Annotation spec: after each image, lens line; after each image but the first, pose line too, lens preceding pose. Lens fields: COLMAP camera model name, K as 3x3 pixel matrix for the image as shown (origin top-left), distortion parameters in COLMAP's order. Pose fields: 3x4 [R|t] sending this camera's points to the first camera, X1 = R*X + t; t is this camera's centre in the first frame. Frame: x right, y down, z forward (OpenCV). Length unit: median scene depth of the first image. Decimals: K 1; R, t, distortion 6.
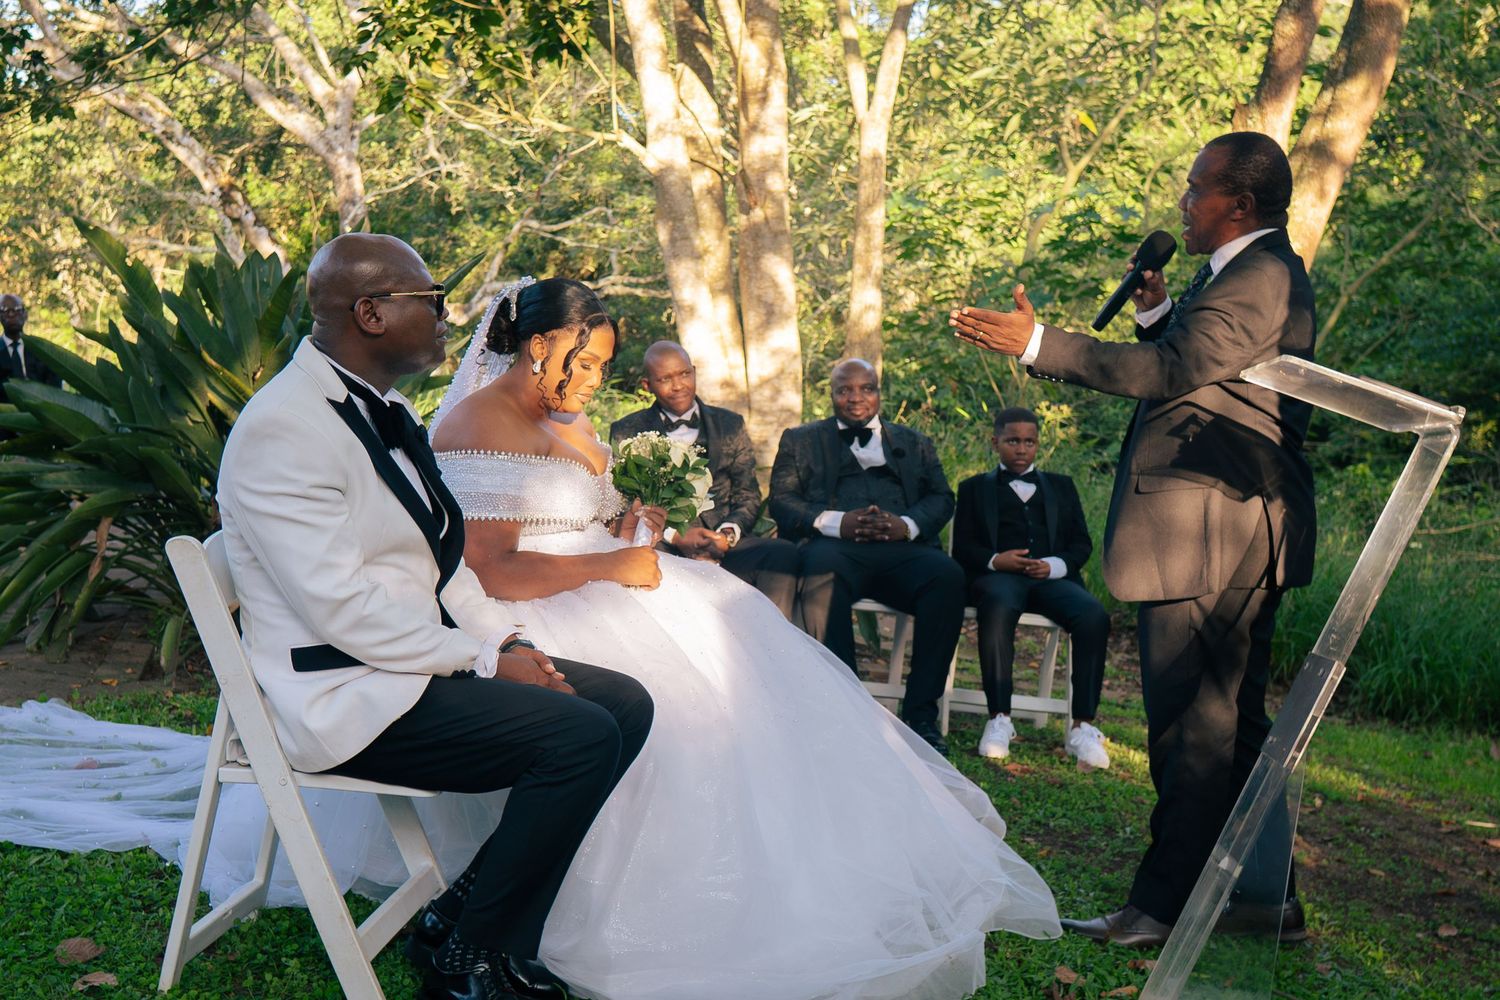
lens RADIAL K [[2138.5, 0, 750.1], [0, 2138.5, 575.4], [0, 0, 1]] dist [0.025954, 0.028012]
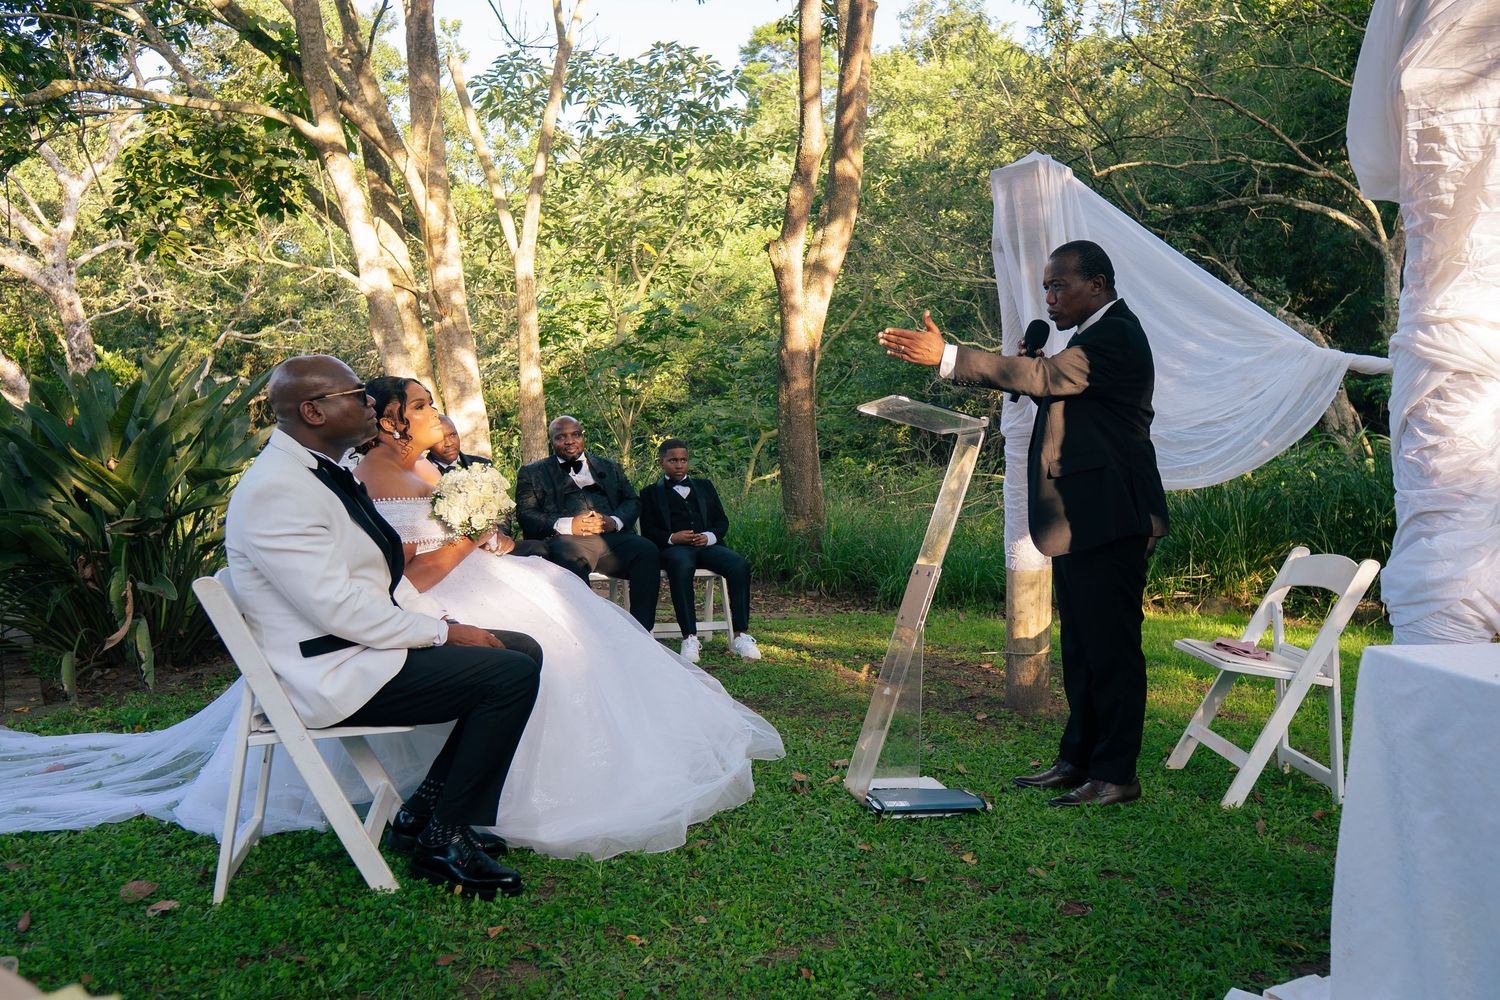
lens RADIAL K [[2138.5, 0, 750.1], [0, 2138.5, 575.4], [0, 0, 1]] dist [0.025954, 0.028012]
pose [[0.860081, -0.113431, 0.497387, -0.557965], [0.118526, 0.992720, 0.021438, -0.006154], [-0.496198, 0.040515, 0.867264, -0.339402]]
